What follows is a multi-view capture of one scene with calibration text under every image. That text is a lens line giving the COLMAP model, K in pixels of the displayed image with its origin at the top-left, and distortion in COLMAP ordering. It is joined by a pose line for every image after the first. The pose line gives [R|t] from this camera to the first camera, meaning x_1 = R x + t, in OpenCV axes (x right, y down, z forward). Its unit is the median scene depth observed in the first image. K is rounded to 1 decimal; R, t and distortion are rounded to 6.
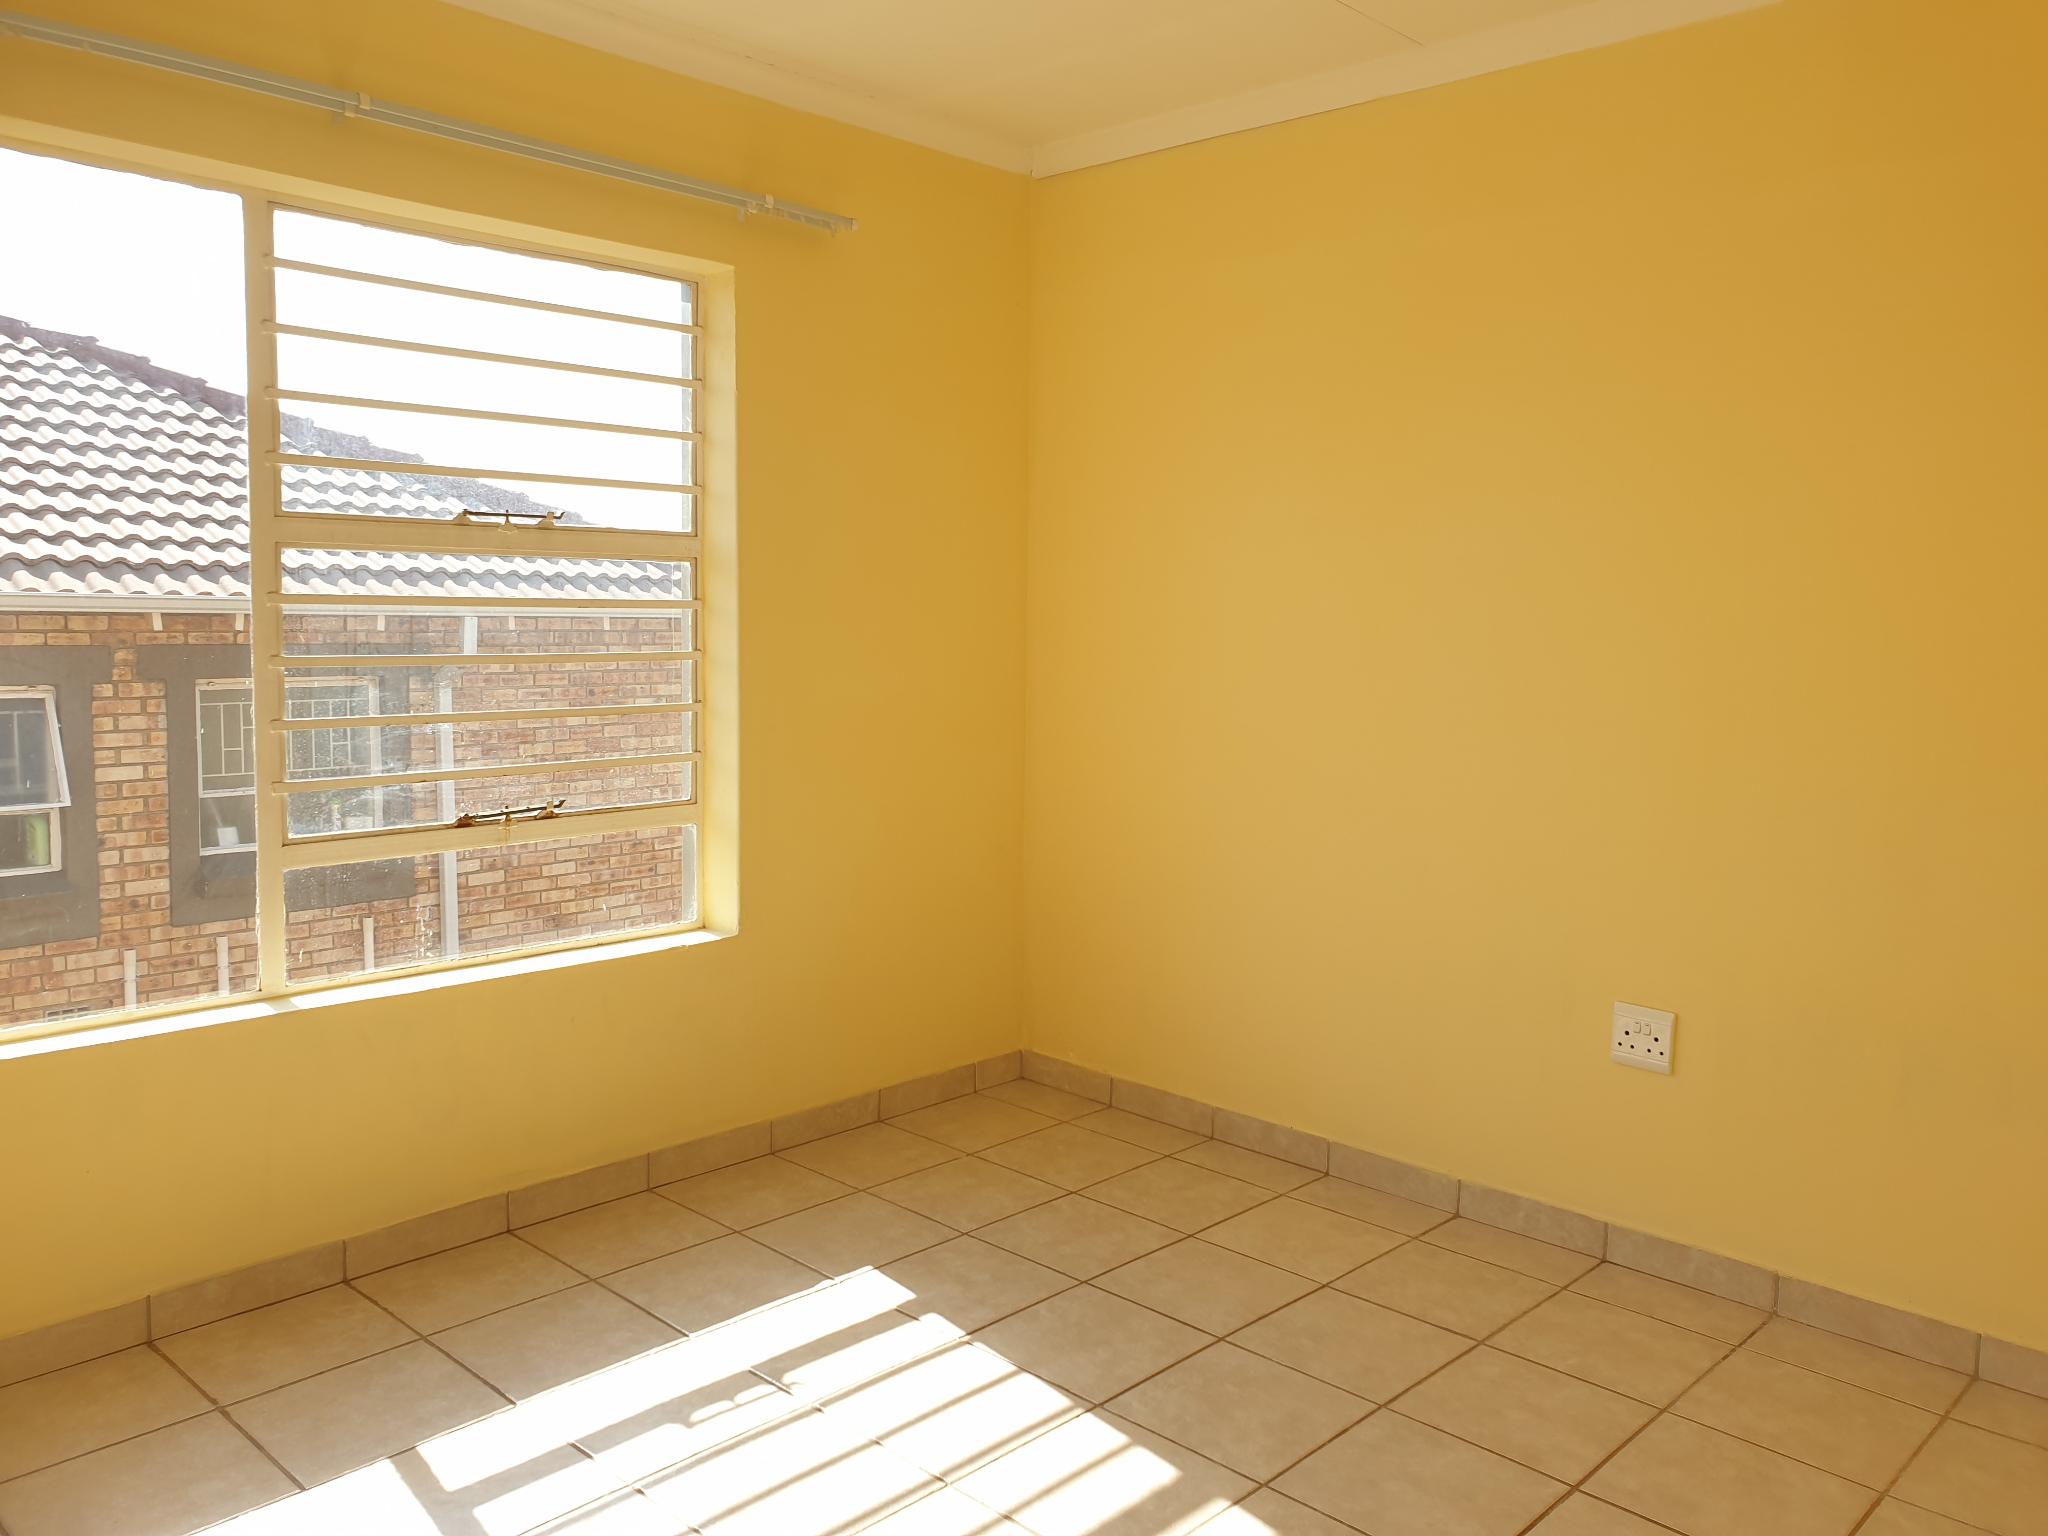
lens RADIAL K [[1614.6, 0, 1053.2], [0, 1614.6, 773.6], [0, 0, 1]] dist [0.030913, -0.034823]
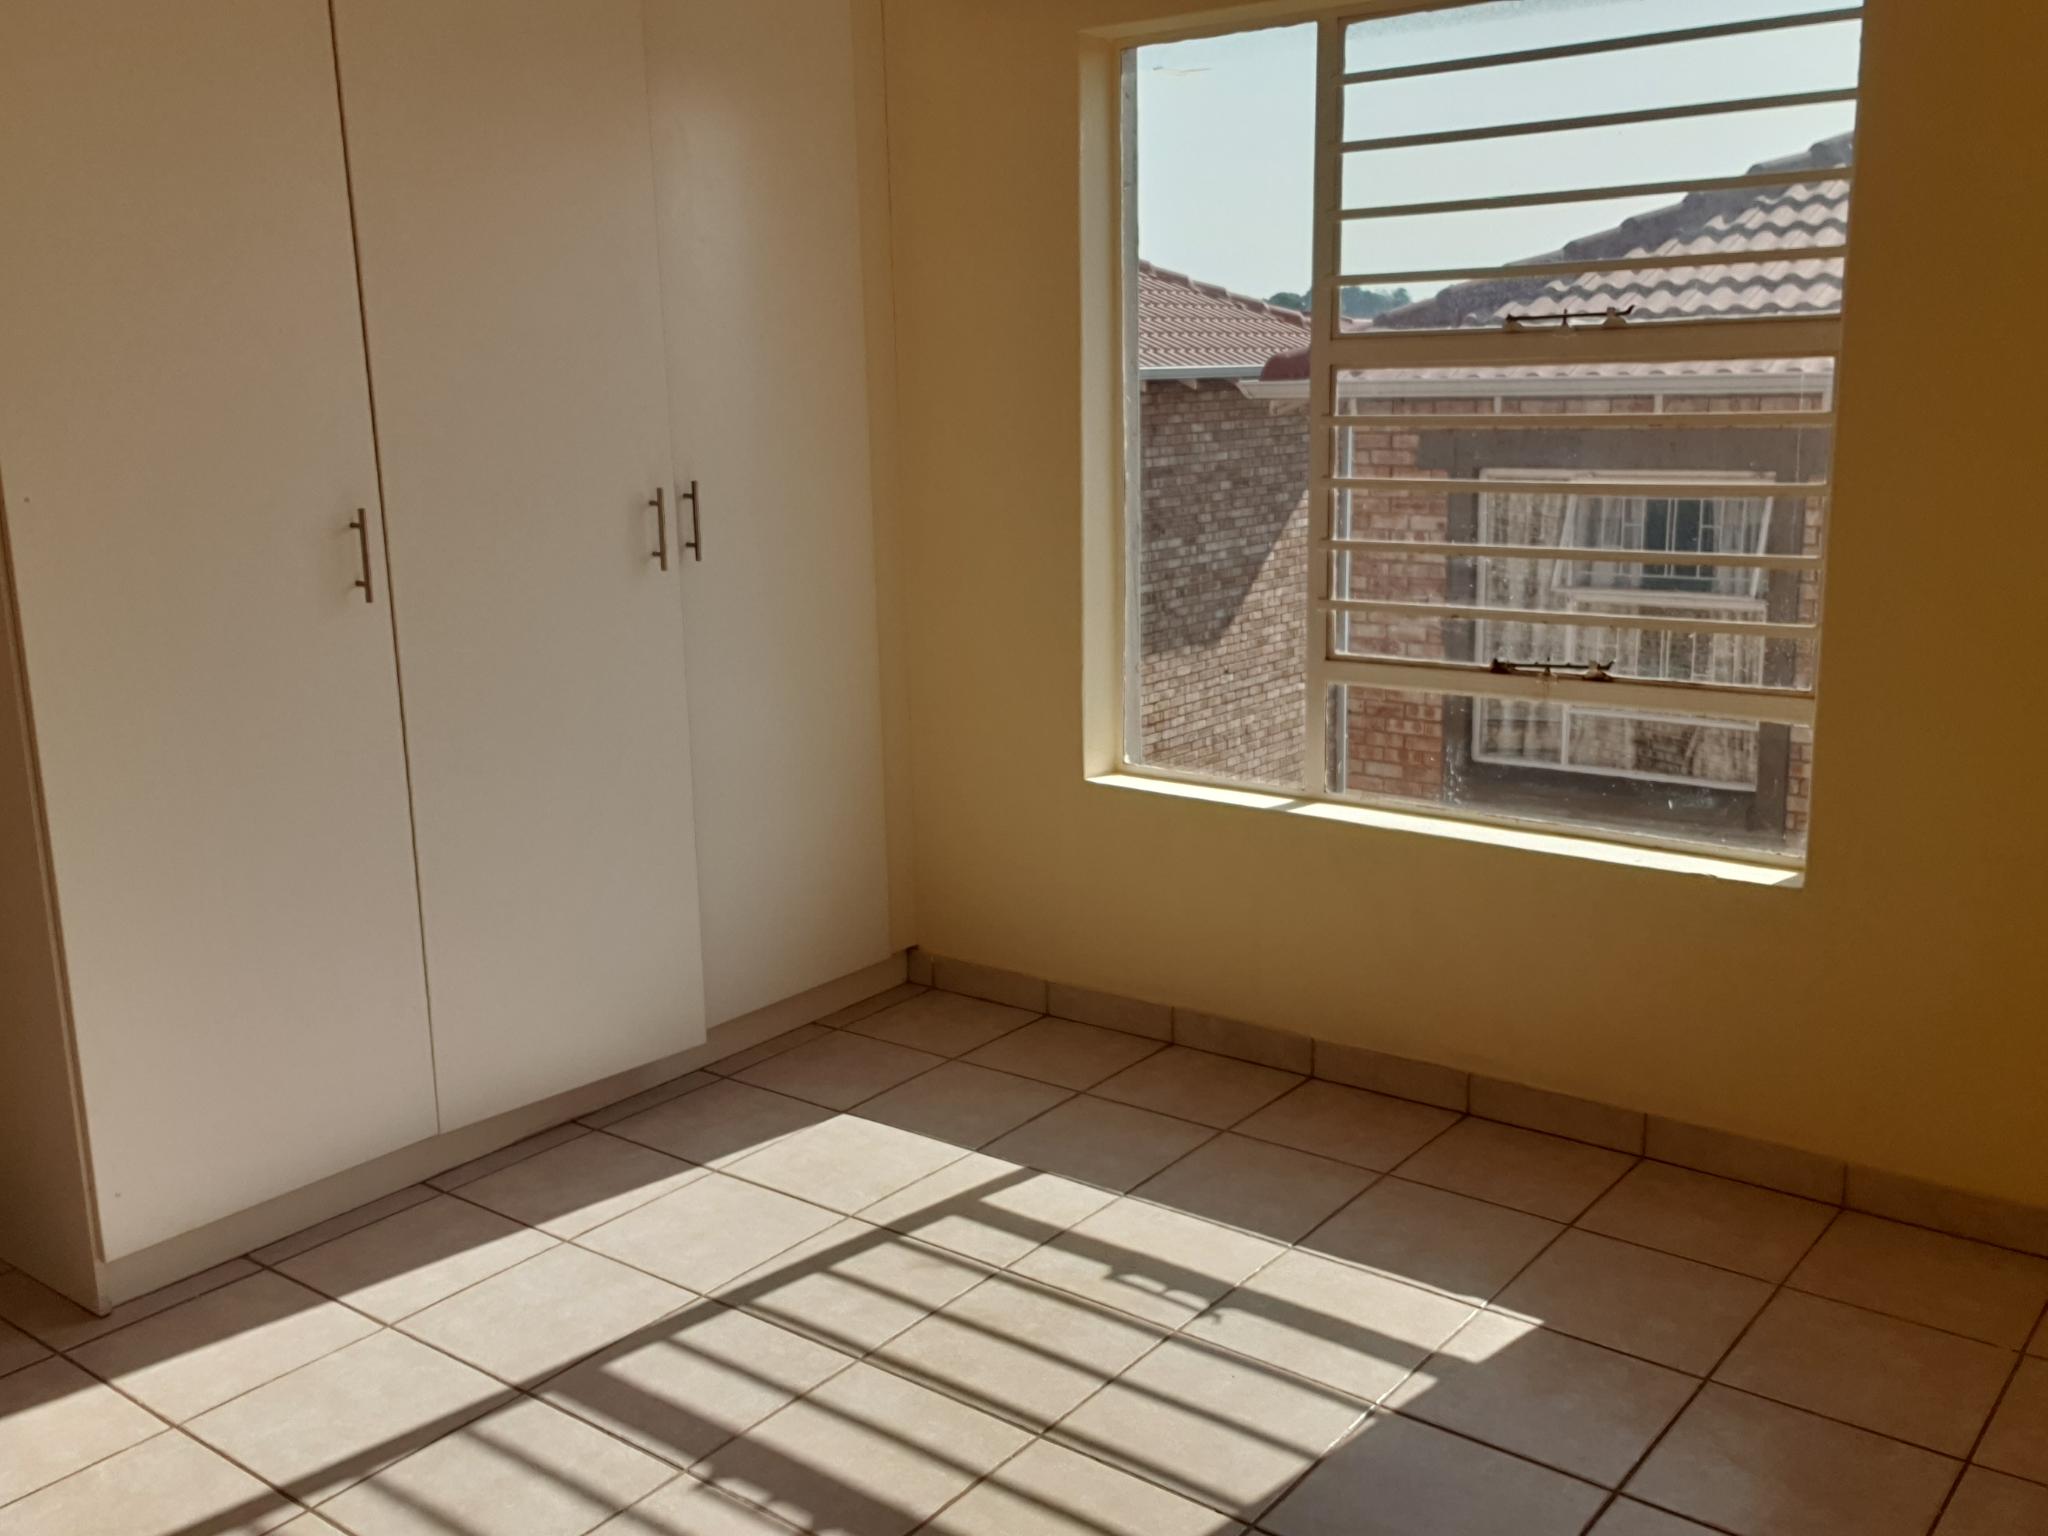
lens RADIAL K [[1849.5, 0, 1039.3], [0, 1849.5, 776.2], [0, 0, 1]] dist [0.086289, -0.065112]
pose [[0.099832, 0.195426, -0.975624, 0.698908], [-0.091830, 0.978147, 0.186535, -0.088719], [0.990758, 0.070970, 0.115597, 0.688218]]
